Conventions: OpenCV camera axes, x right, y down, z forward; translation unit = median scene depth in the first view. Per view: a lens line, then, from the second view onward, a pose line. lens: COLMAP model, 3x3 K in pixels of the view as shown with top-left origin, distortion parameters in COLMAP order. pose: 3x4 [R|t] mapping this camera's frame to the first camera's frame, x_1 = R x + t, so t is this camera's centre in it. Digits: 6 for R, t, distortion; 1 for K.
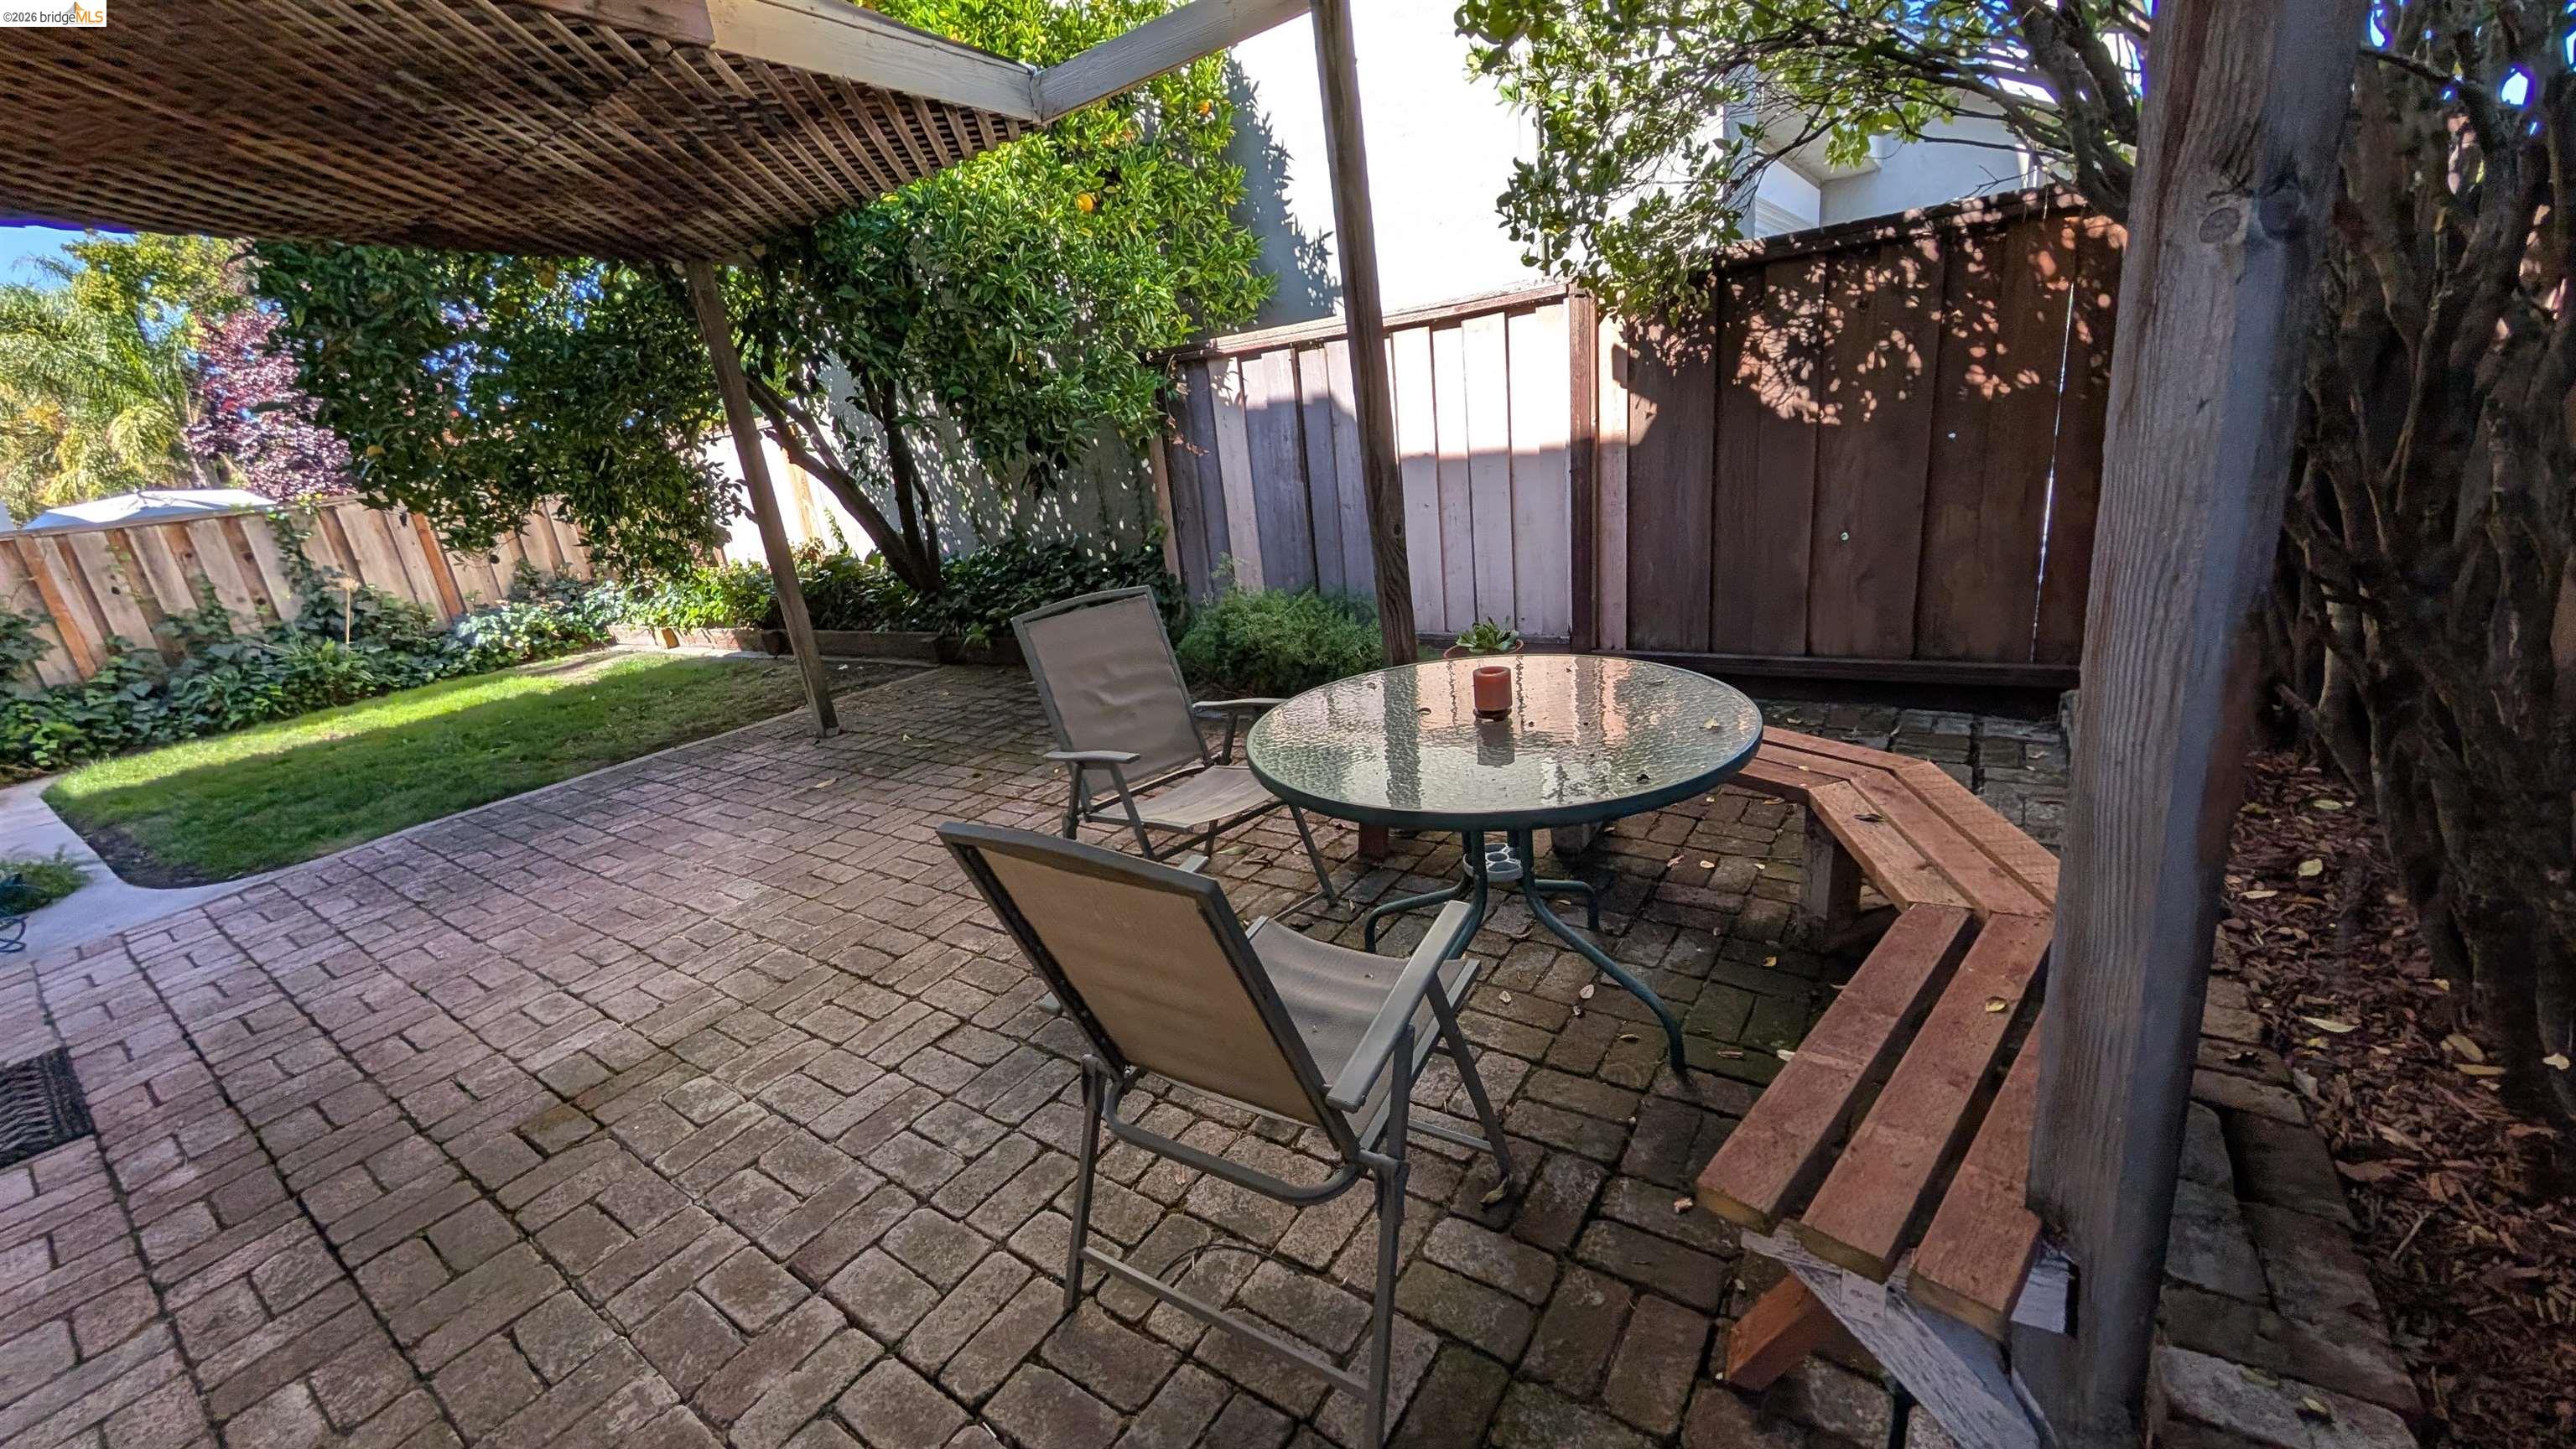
lens RADIAL K [[975.4, 0, 1287.2], [0, 975.4, 735.7], [0, 0, 1]] dist [0.001098, -0.000269]
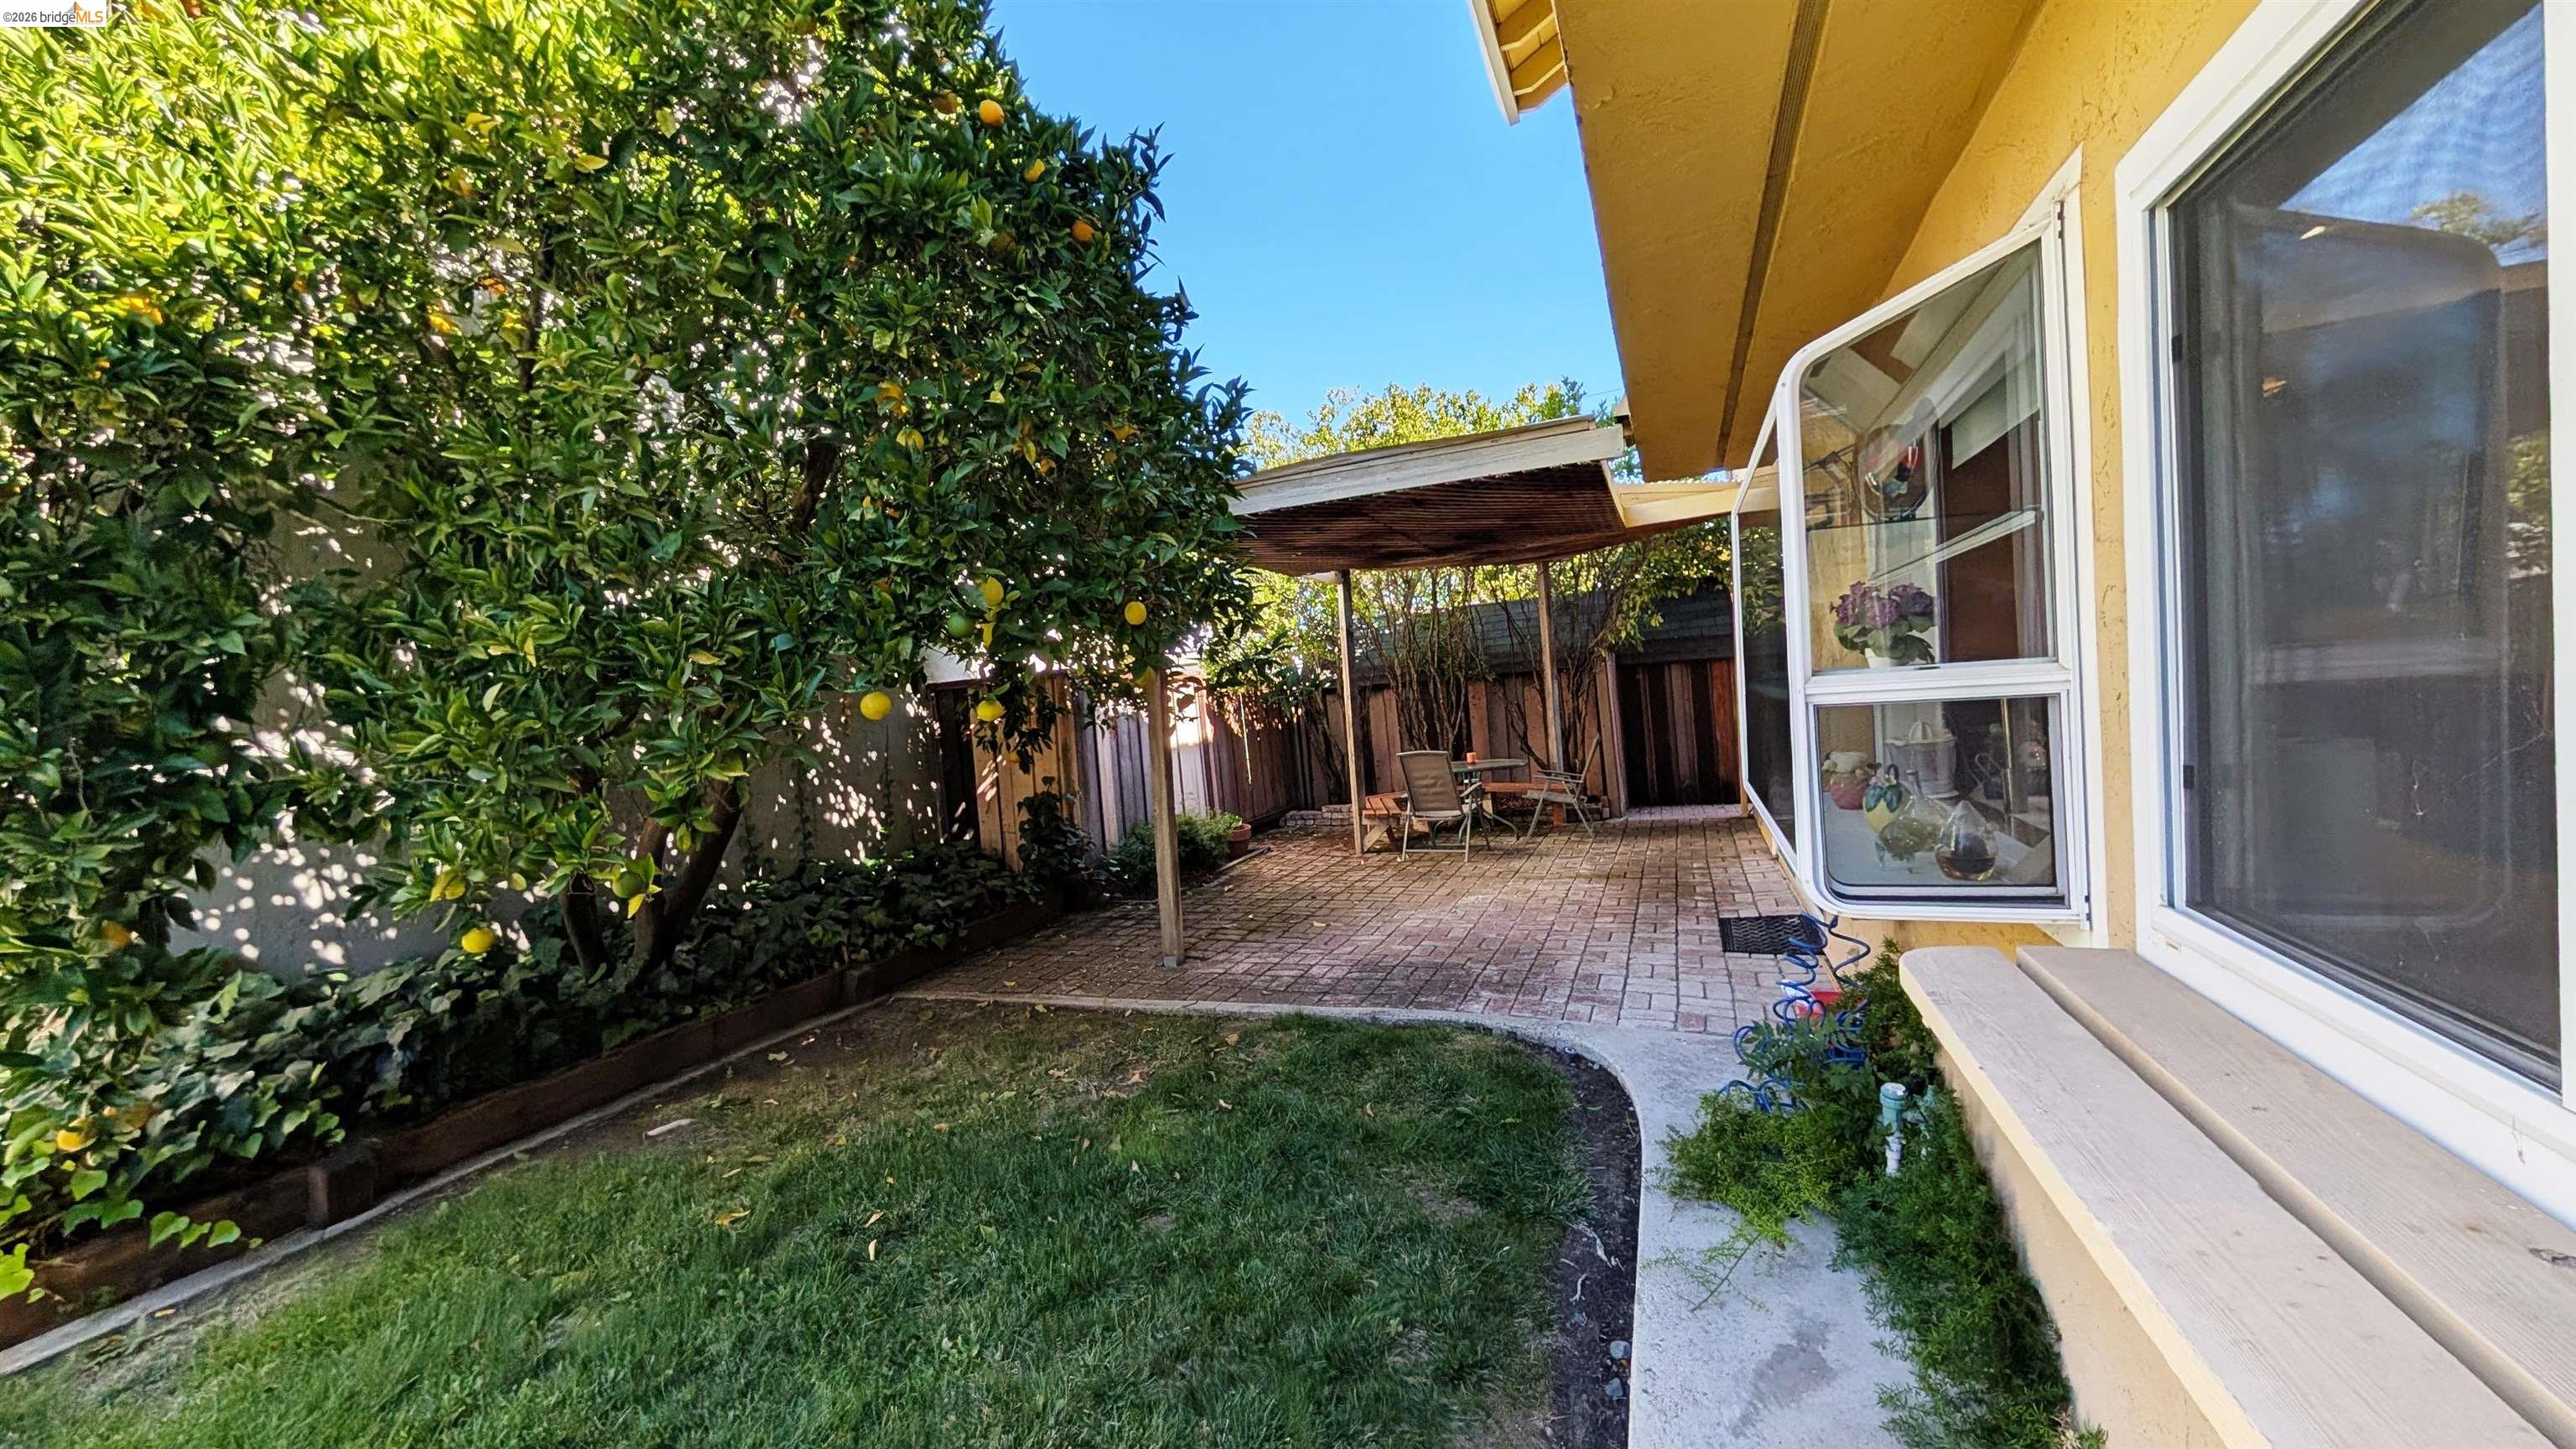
lens RADIAL K [[975.4, 0, 1287.2], [0, 975.4, 735.7], [0, 0, 1]] dist [0.001098, -0.000269]
pose [[-0.208519, 0.094775, 0.973415, -1.974929], [0.394739, 0.918780, -0.004897, -0.220680], [-0.894819, 0.383224, -0.228994, 1.365304]]
